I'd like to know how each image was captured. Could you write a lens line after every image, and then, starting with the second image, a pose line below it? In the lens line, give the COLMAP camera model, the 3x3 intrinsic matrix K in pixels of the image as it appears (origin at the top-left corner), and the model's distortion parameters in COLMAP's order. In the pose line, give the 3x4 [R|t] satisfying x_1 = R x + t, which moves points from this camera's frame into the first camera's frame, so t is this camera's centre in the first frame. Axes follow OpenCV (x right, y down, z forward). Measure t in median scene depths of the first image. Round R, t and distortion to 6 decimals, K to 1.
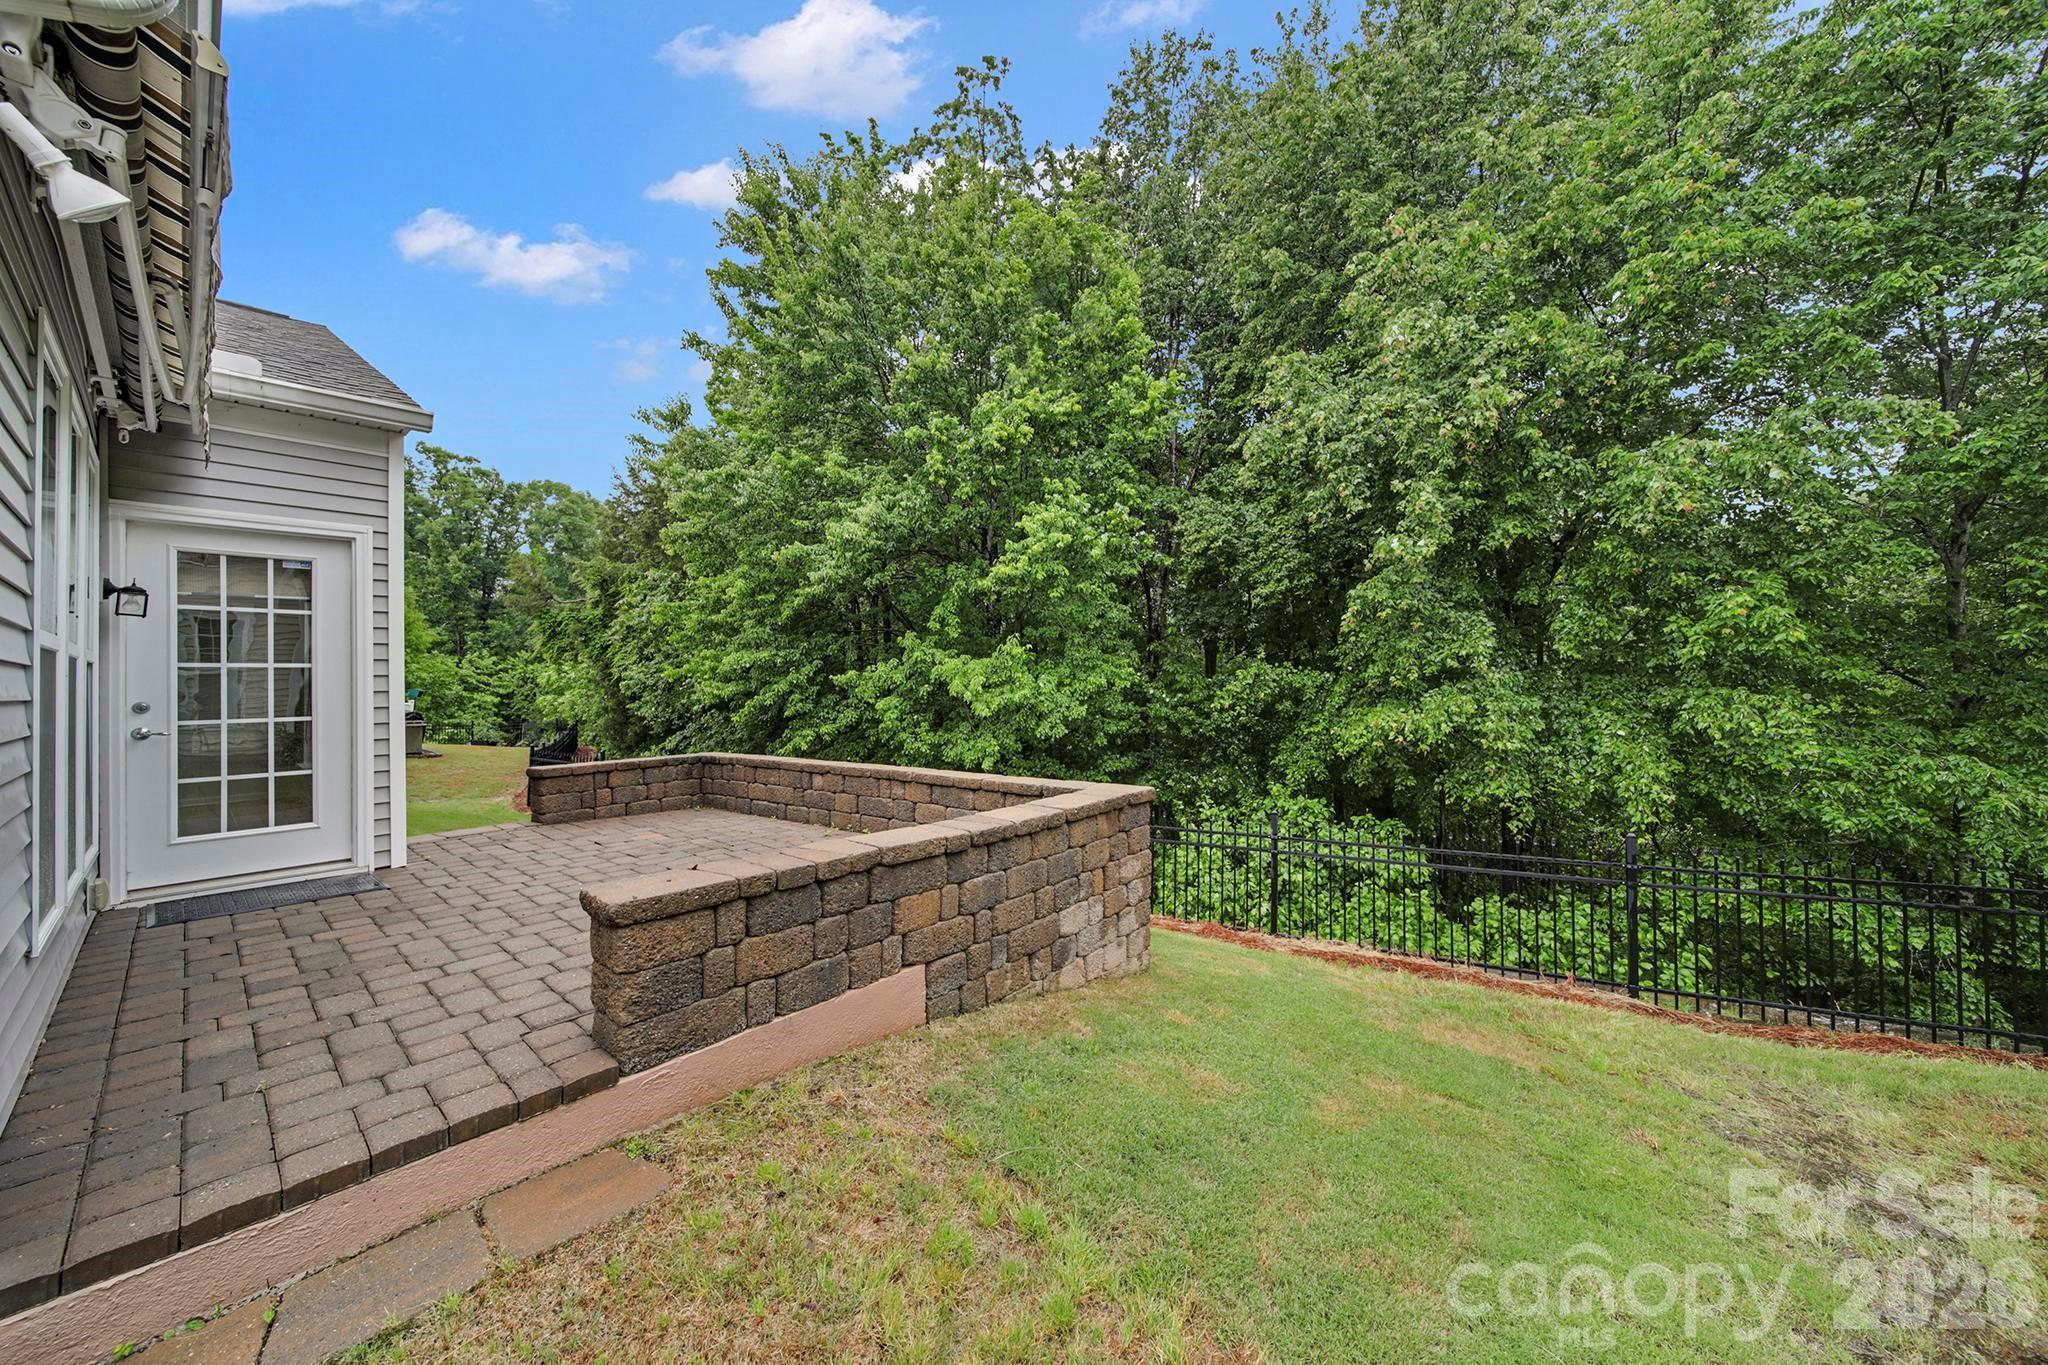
lens RADIAL K [[735.5, 0, 1036.0], [0, 735.5, 673.2], [0, 0, 1]] dist [-0.006555, 0.000884]
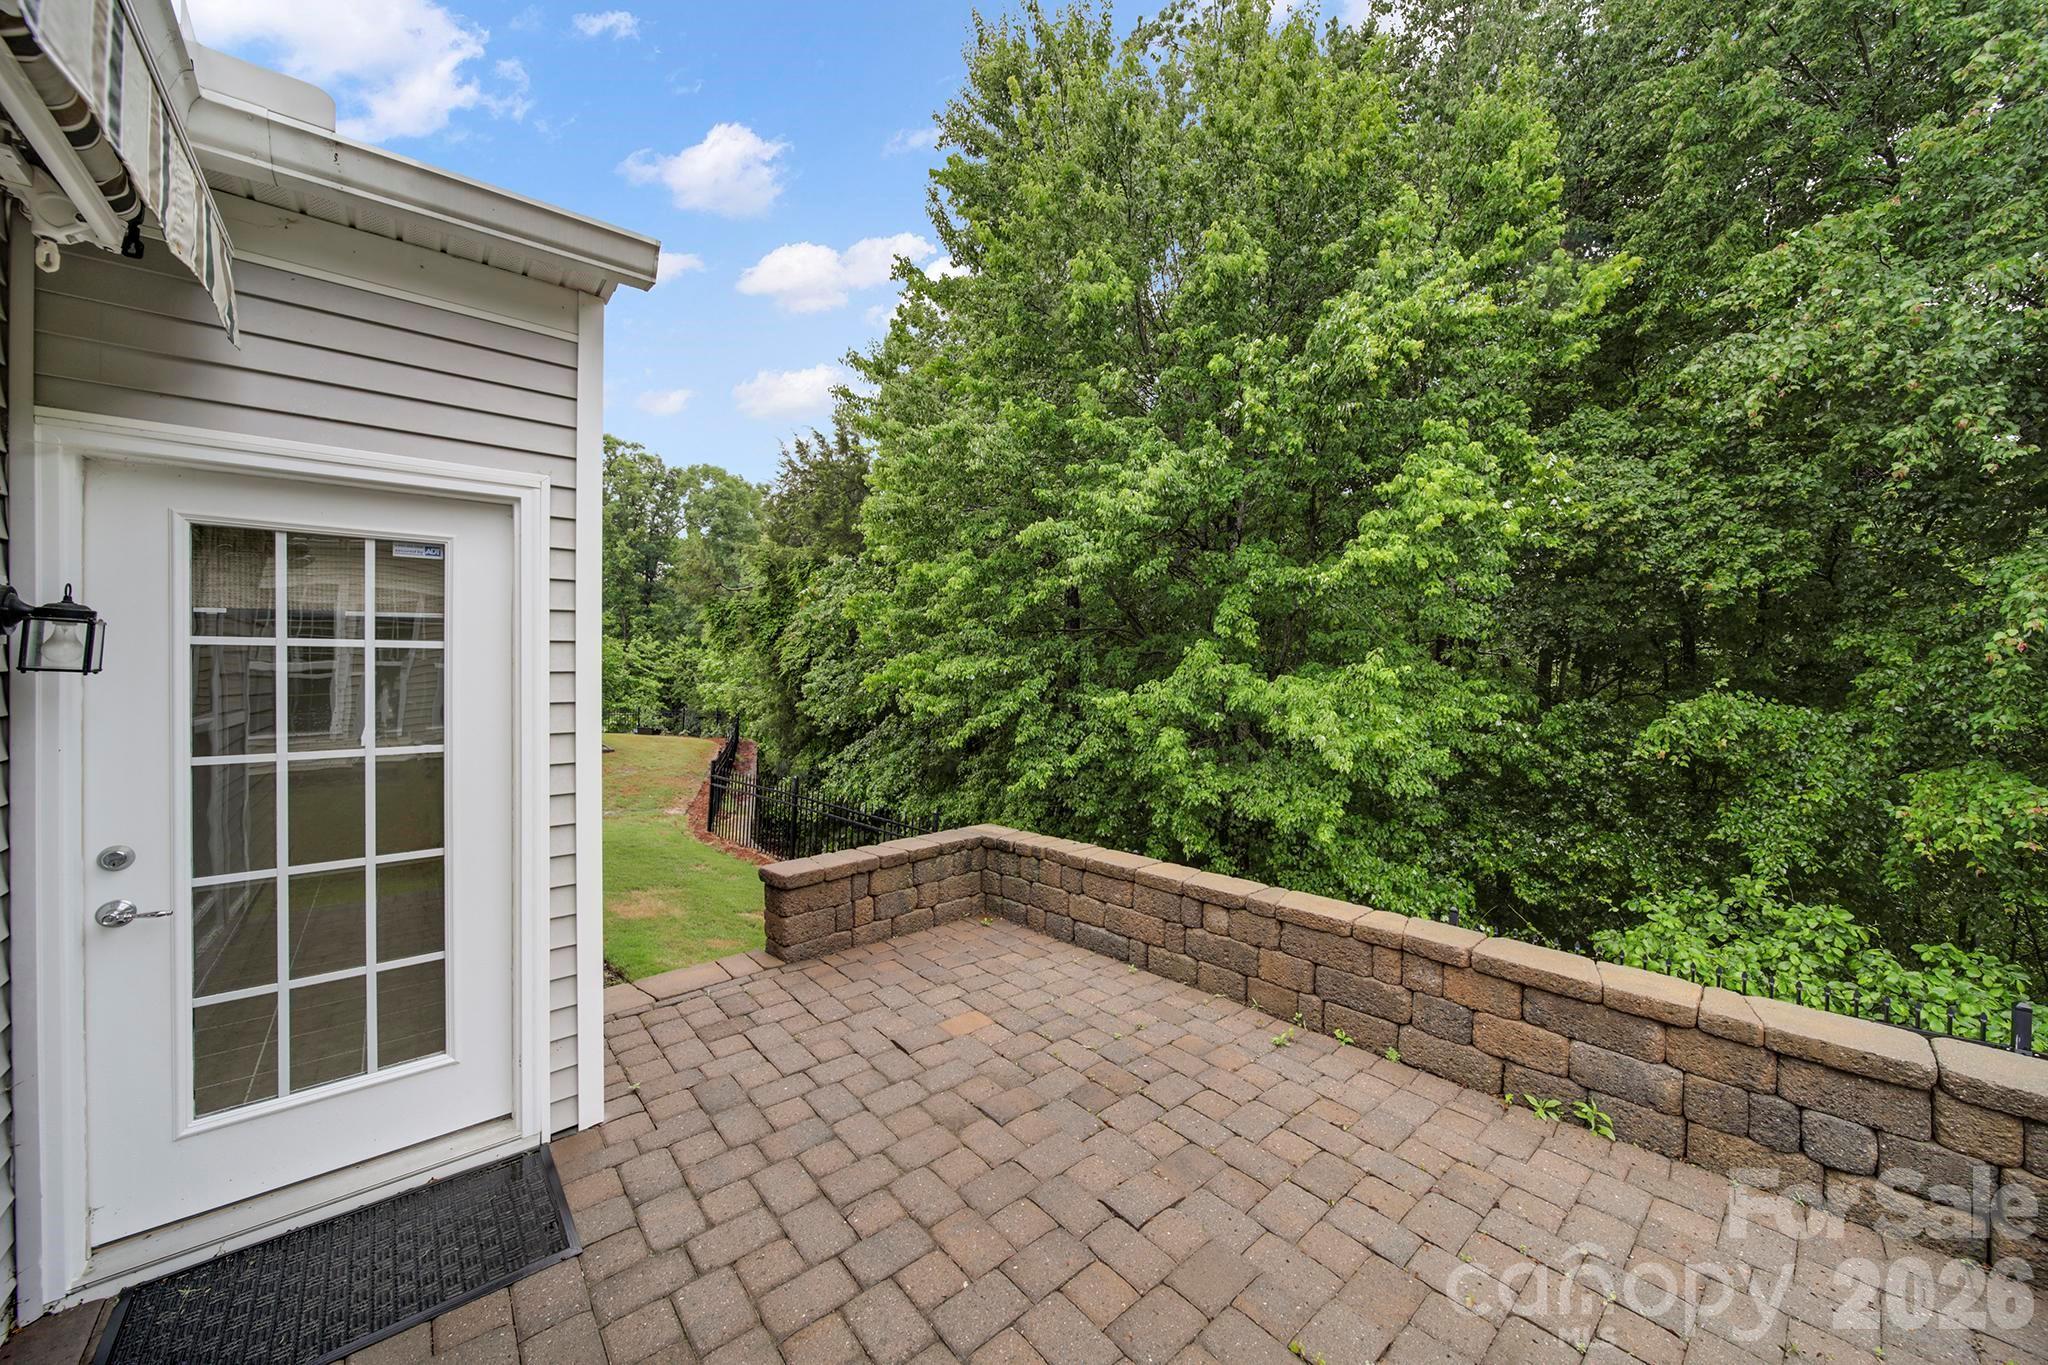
lens RADIAL K [[735.5, 0, 1017.2], [0, 735.5, 672.8], [0, 0, 1]] dist [-0.006555, 0.000884]
pose [[0.985363, 0.025105, -0.168610, -0.207870], [-0.021376, 0.999486, 0.023898, -0.034307], [0.169123, -0.019944, 0.985393, 0.229879]]
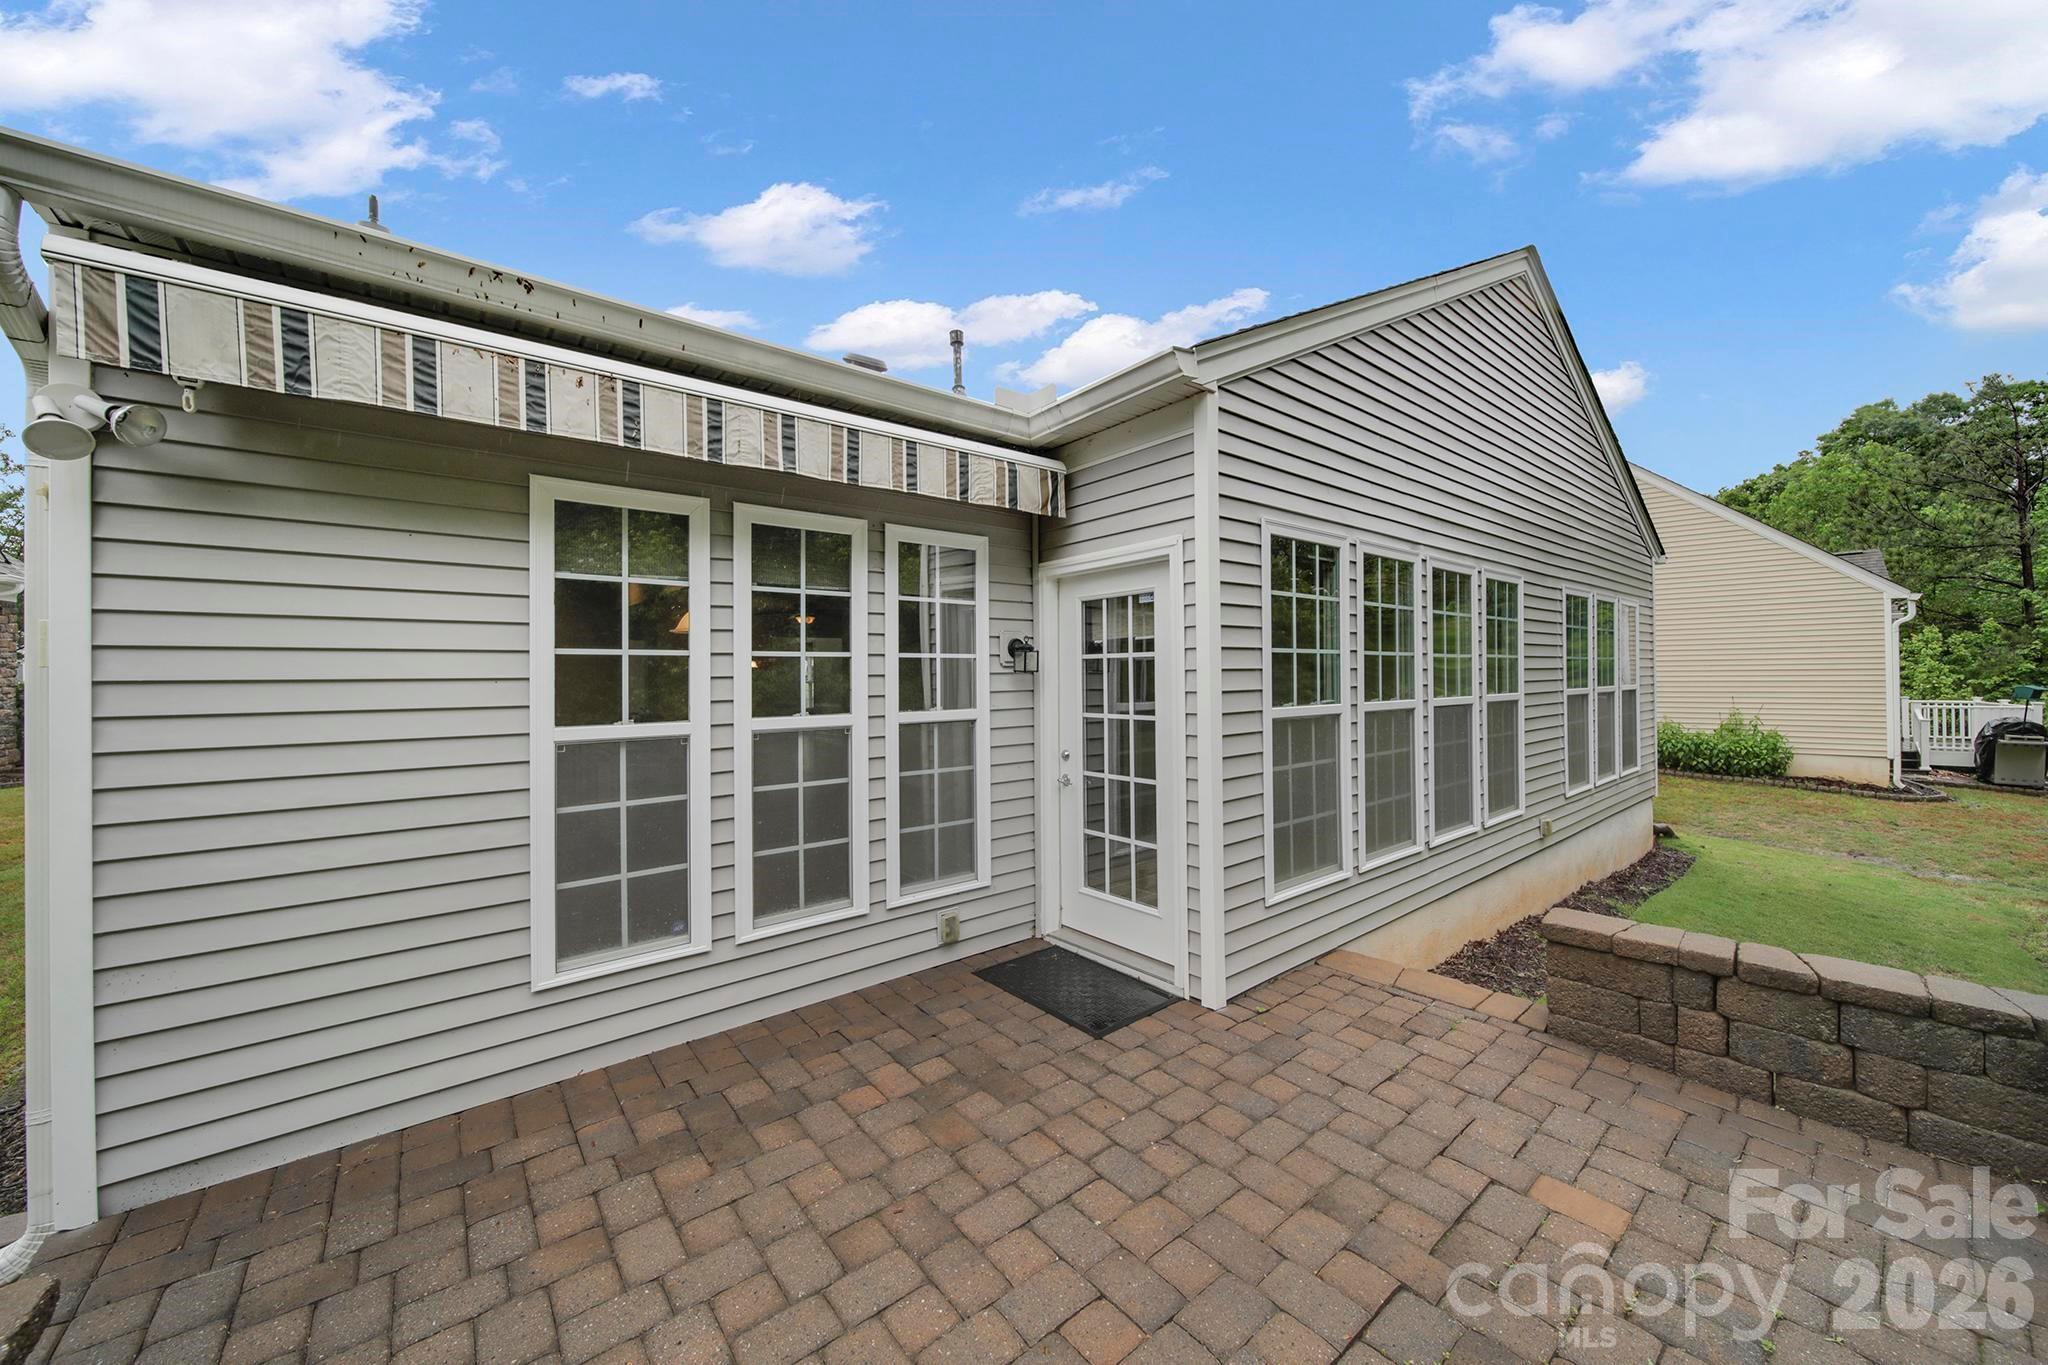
lens RADIAL K [[735.5, 0, 1024.2], [0, 735.5, 684.2], [0, 0, 1]] dist [-0.006555, 0.000884]
pose [[-0.195842, 0.024767, -0.980323, -0.062191], [0.024181, 0.999499, 0.020421, -0.028355], [0.980337, -0.019706, -0.196343, 0.415054]]
